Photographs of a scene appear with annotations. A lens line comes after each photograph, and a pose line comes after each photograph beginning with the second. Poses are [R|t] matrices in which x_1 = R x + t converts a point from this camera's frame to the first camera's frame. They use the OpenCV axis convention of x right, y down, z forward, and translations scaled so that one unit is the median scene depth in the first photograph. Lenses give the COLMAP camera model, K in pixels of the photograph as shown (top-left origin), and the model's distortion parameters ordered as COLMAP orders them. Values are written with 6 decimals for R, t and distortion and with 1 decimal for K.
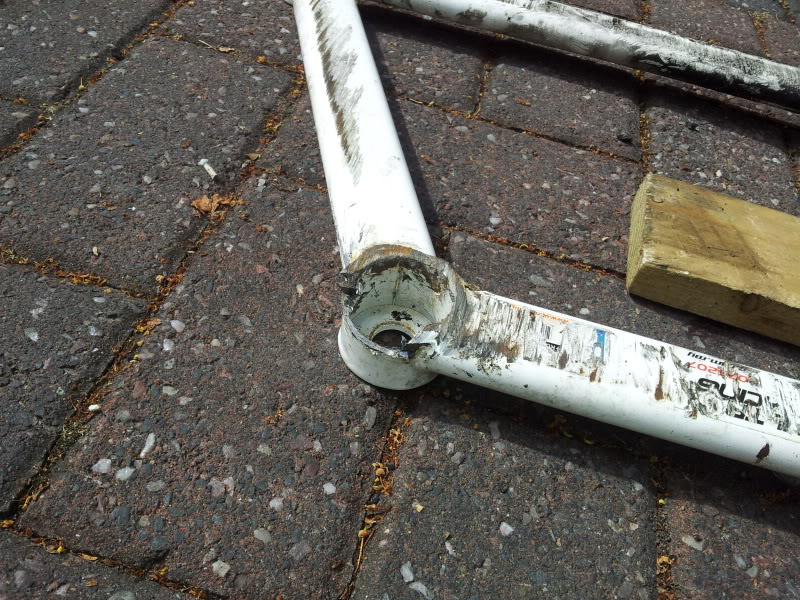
lens RADIAL K [[697.8, 0, 399.1], [0, 697.8, 297.7], [0, 0, 1]] dist [0.050306, -0.230400]
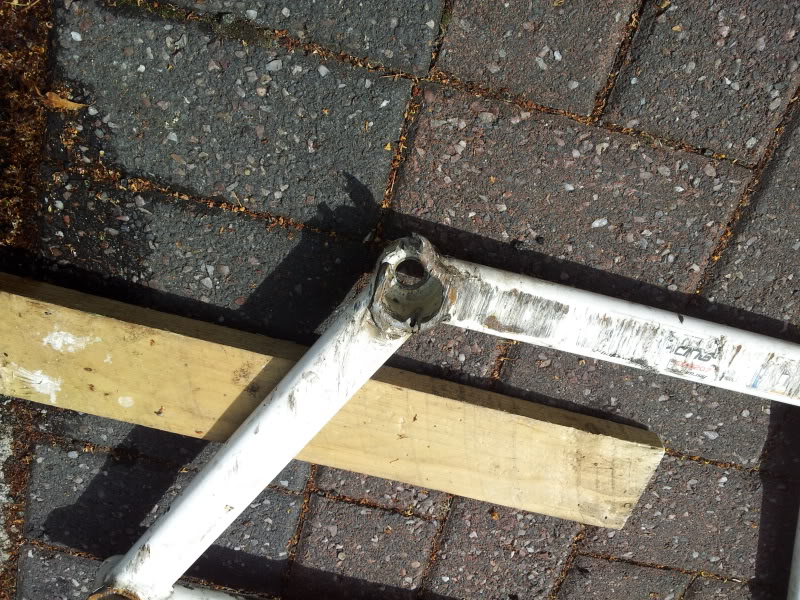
lens RADIAL K [[697.8, 0, 399.1], [0, 697.8, 297.7], [0, 0, 1]] dist [0.050306, -0.230400]
pose [[-0.981888, 0.050369, -0.182642, 1.458196], [-0.105971, -0.945122, 0.309055, -0.179658], [-0.157052, 0.322813, 0.933342, -0.495784]]
